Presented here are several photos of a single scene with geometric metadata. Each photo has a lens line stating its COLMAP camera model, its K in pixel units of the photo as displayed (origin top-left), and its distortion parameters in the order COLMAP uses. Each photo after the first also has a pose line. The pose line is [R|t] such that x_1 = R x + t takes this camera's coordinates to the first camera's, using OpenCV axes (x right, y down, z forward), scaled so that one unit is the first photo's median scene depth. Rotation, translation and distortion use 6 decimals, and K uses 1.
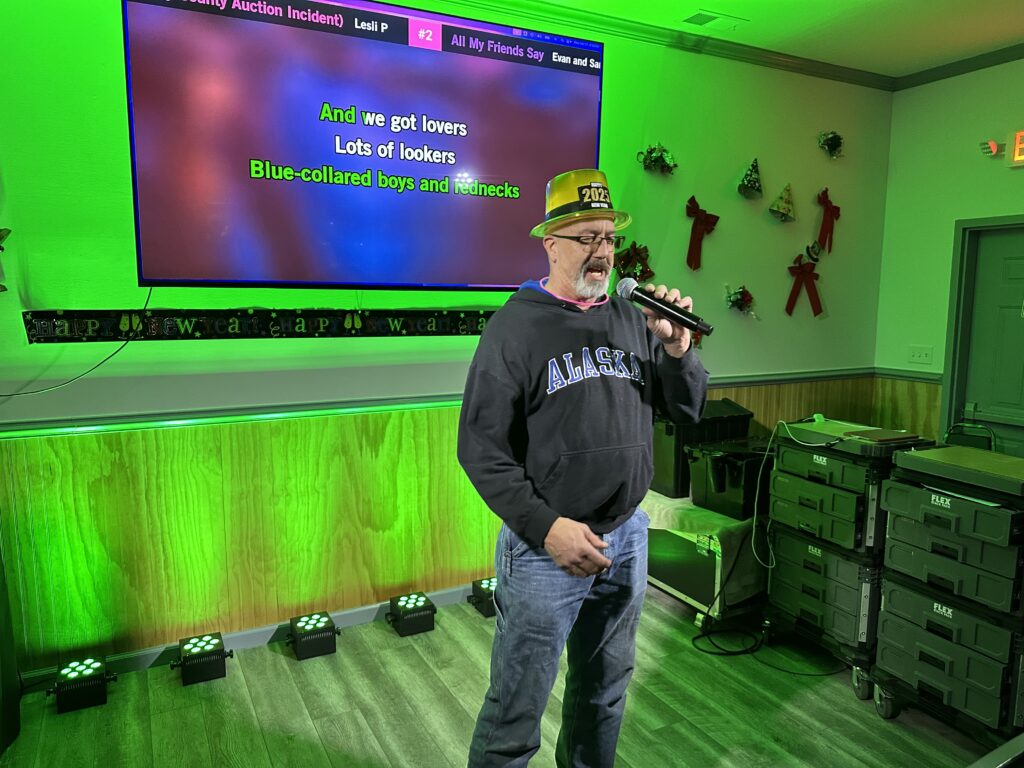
lens RADIAL K [[717.2, 0, 508.4], [0, 717.2, 392.5], [0, 0, 1]] dist [0.021550, -0.030382]
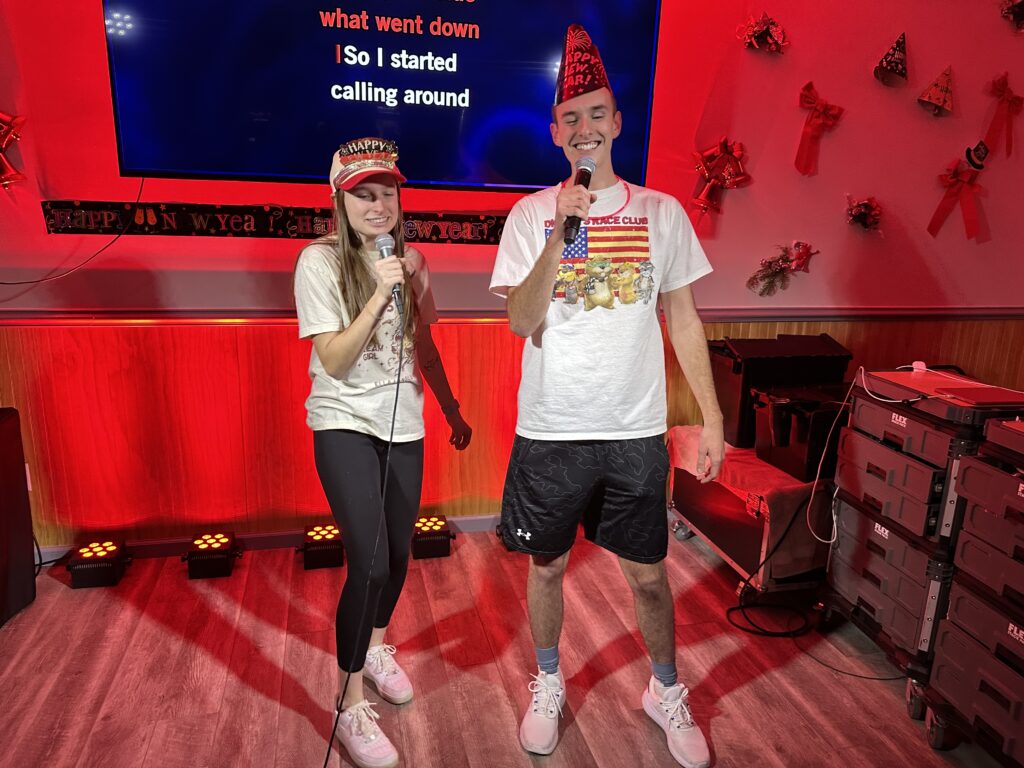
lens RADIAL K [[717.2, 0, 510.3], [0, 717.2, 381.6], [0, 0, 1]] dist [0.021550, -0.030382]
pose [[0.969650, 0.082734, -0.230075, 0.190630], [-0.058536, 0.992196, 0.110090, -0.009549], [0.237387, -0.093281, 0.966926, 0.136225]]
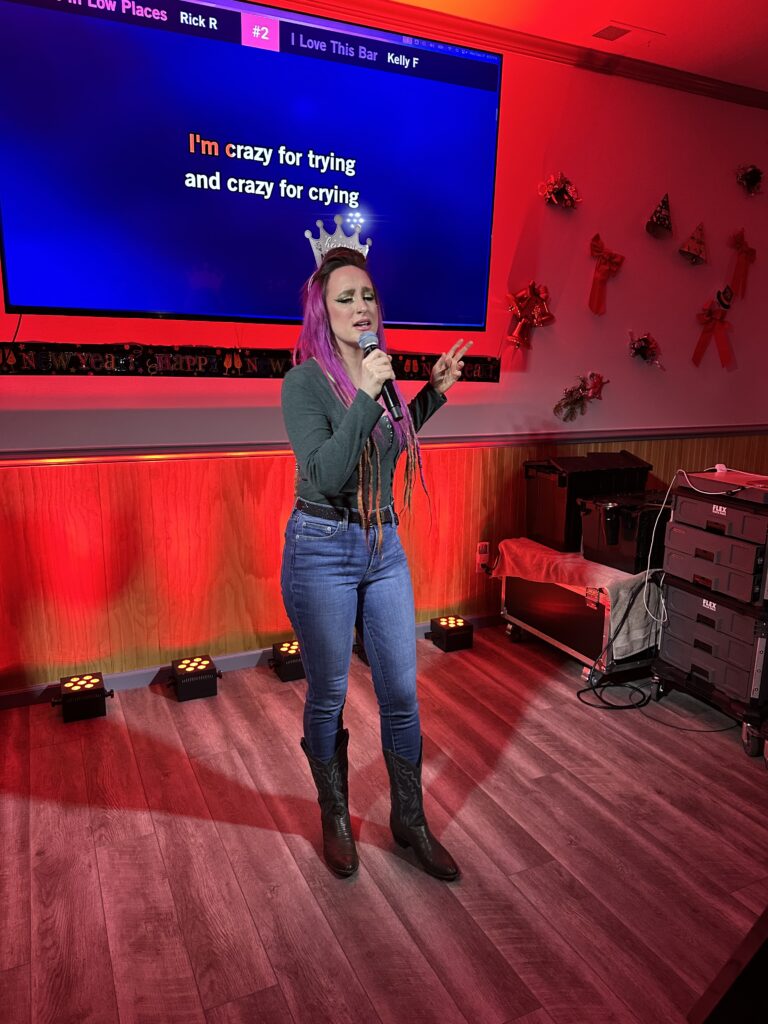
lens RADIAL K [[717.2, 0, 379.2], [0, 717.2, 514.8], [0, 0, 1]] dist [0.021550, -0.030382]
pose [[0.999086, 0.017513, -0.039005, 0.021272], [-0.014512, 0.997008, 0.075929, 0.033030], [0.040218, -0.075294, 0.996350, 0.035084]]
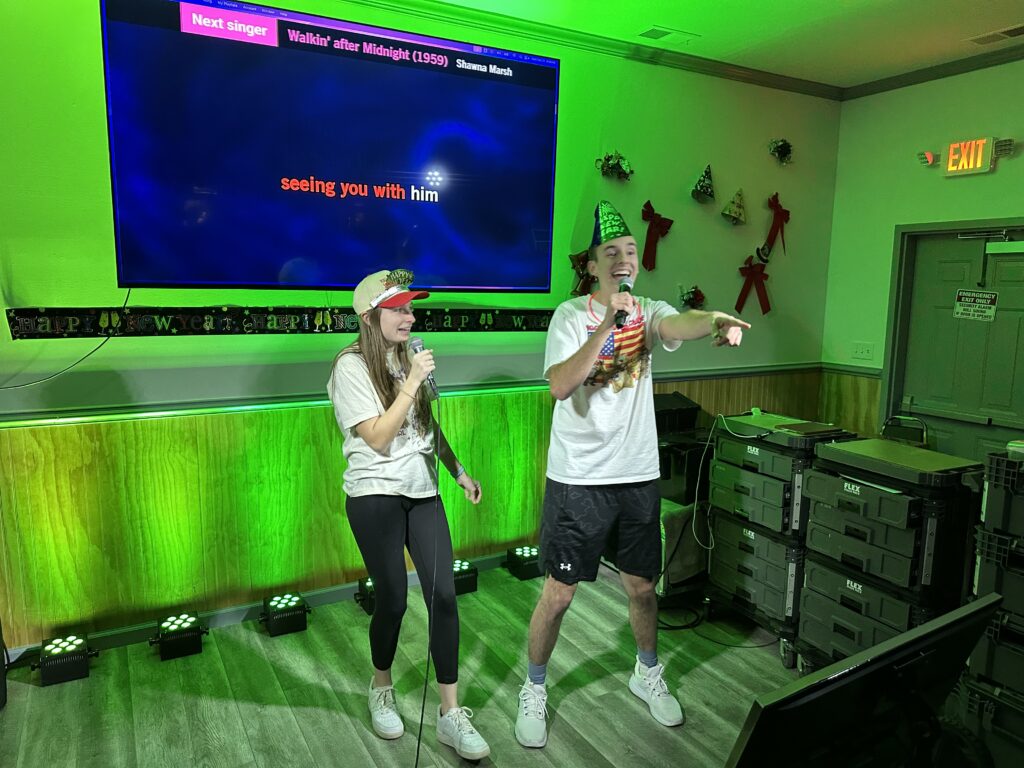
lens RADIAL K [[717.2, 0, 511.5], [0, 717.2, 392.2], [0, 0, 1]] dist [0.021550, -0.030382]
pose [[0.999447, 0.004686, 0.032910, 0.028277], [-0.005268, 0.999831, 0.017623, -0.011592], [-0.032821, -0.017786, 0.999303, -0.072242]]
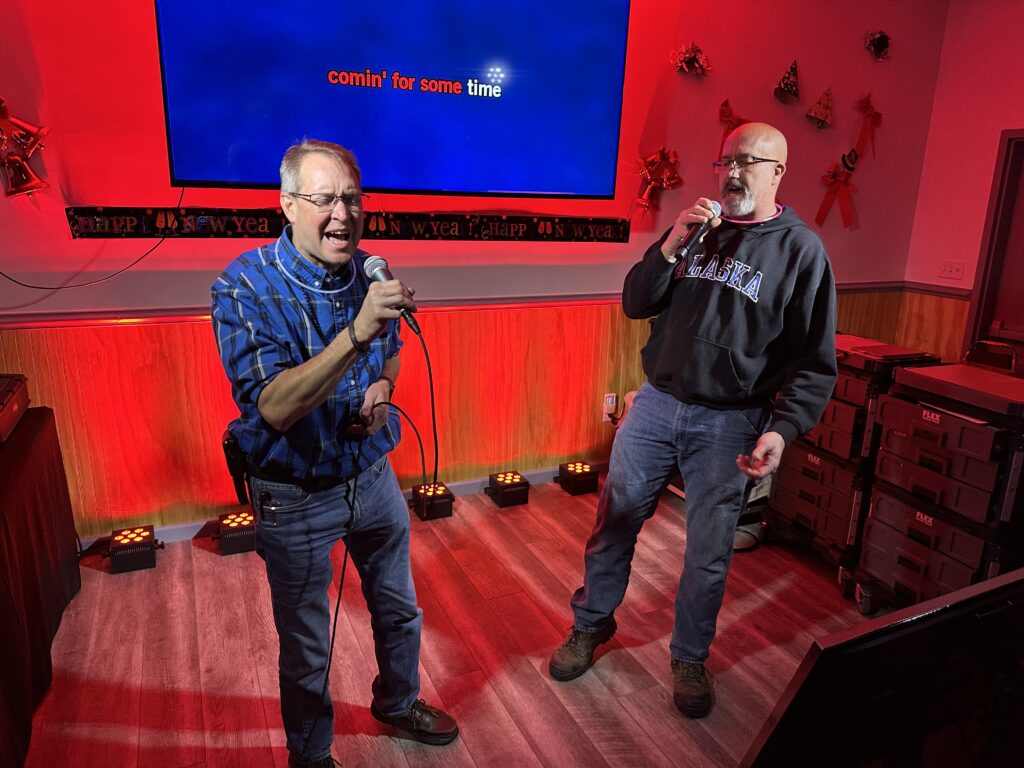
lens RADIAL K [[717.2, 0, 512.5], [0, 717.2, 383.3], [0, 0, 1]] dist [0.021550, -0.030382]
pose [[0.998350, 0.035101, -0.045442, 0.032934], [-0.029097, 0.991523, 0.126631, -0.008446], [0.049502, -0.125100, 0.990908, -0.041487]]
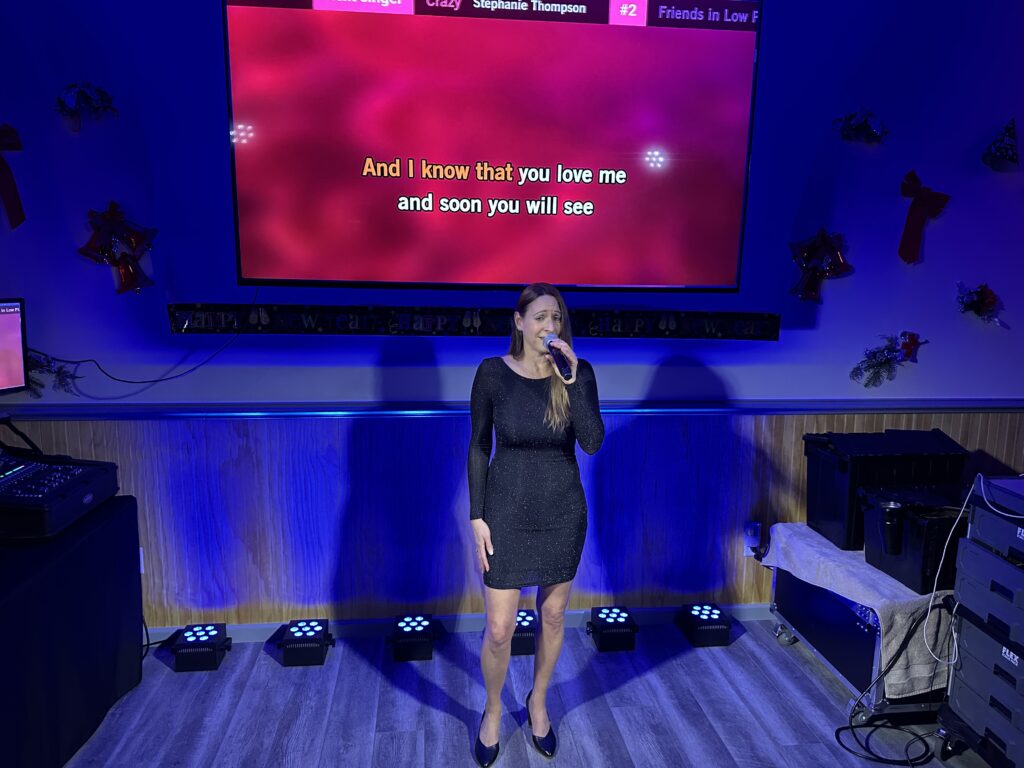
lens RADIAL K [[717.2, 0, 518.6], [0, 717.2, 386.9], [0, 0, 1]] dist [0.021550, -0.030382]
pose [[0.935901, 0.066691, -0.345894, 0.187161], [-0.058467, 0.997704, 0.034167, -0.048828], [0.347378, -0.011753, 0.937651, 0.137062]]
